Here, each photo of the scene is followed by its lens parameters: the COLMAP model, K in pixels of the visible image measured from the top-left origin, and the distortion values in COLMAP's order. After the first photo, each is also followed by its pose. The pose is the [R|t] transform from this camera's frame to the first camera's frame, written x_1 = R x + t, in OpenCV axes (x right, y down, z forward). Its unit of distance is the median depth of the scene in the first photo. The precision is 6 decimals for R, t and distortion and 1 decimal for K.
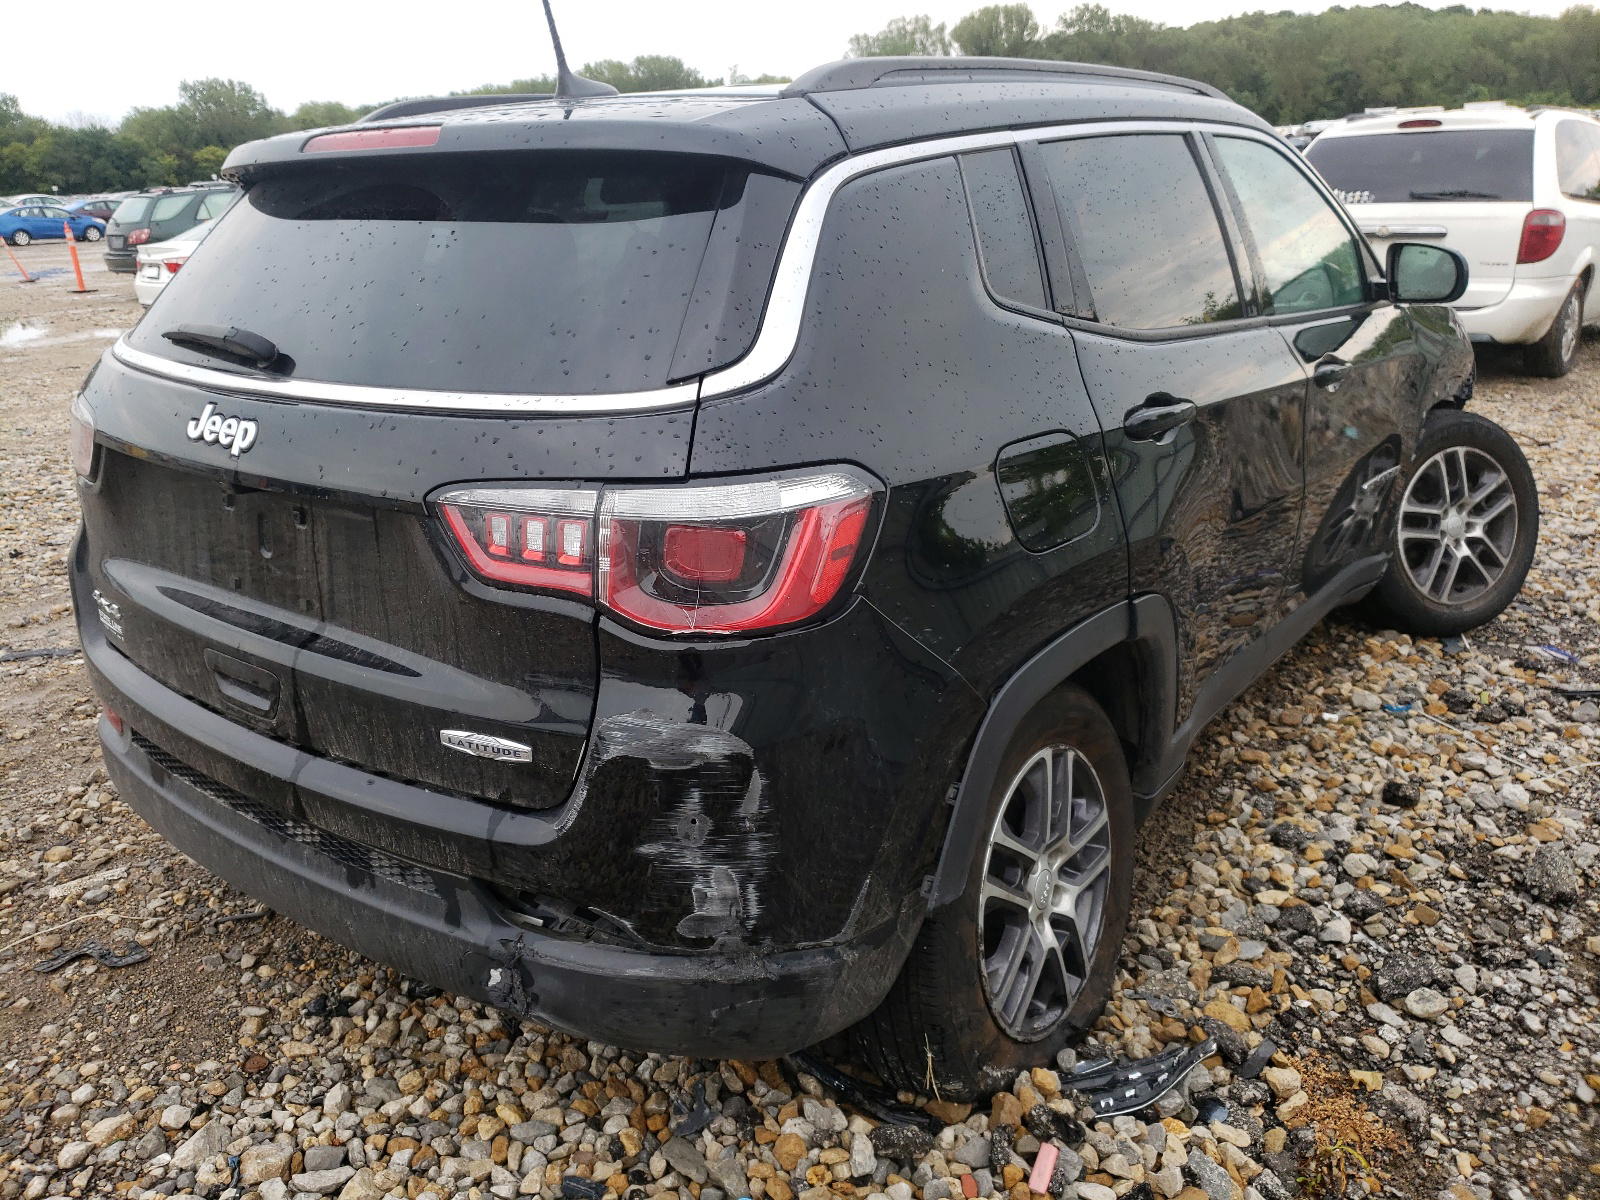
lens RADIAL K [[1129.4, 0, 800.0], [0, 1129.4, 600.0], [0, 0, 1]] dist [0.001809, 0.029211]
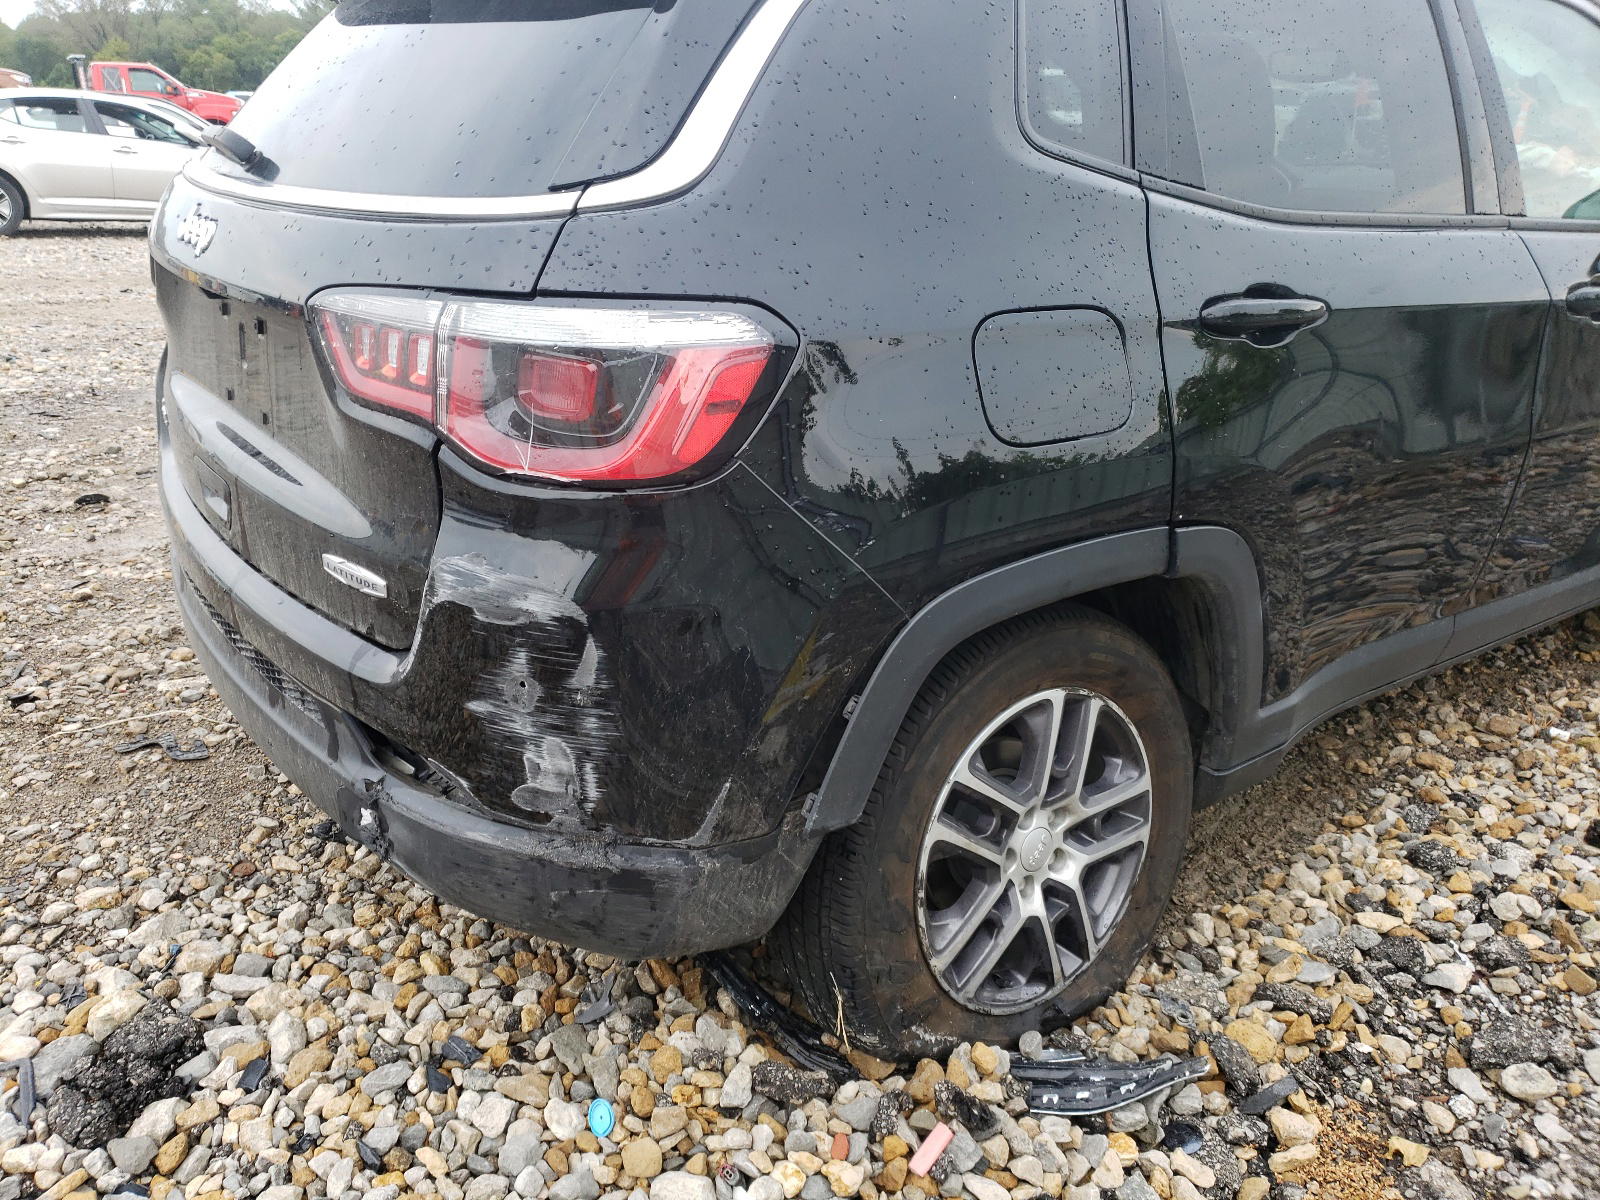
lens RADIAL K [[1148.8, 0, 800.0], [0, 1148.8, 600.0], [0, 0, 1]] dist [0.054143, -0.045052]
pose [[0.962983, 0.139216, -0.230831, 0.219579], [-0.124273, 0.989167, 0.078133, 0.019126], [0.239208, -0.046555, 0.969852, 0.101888]]
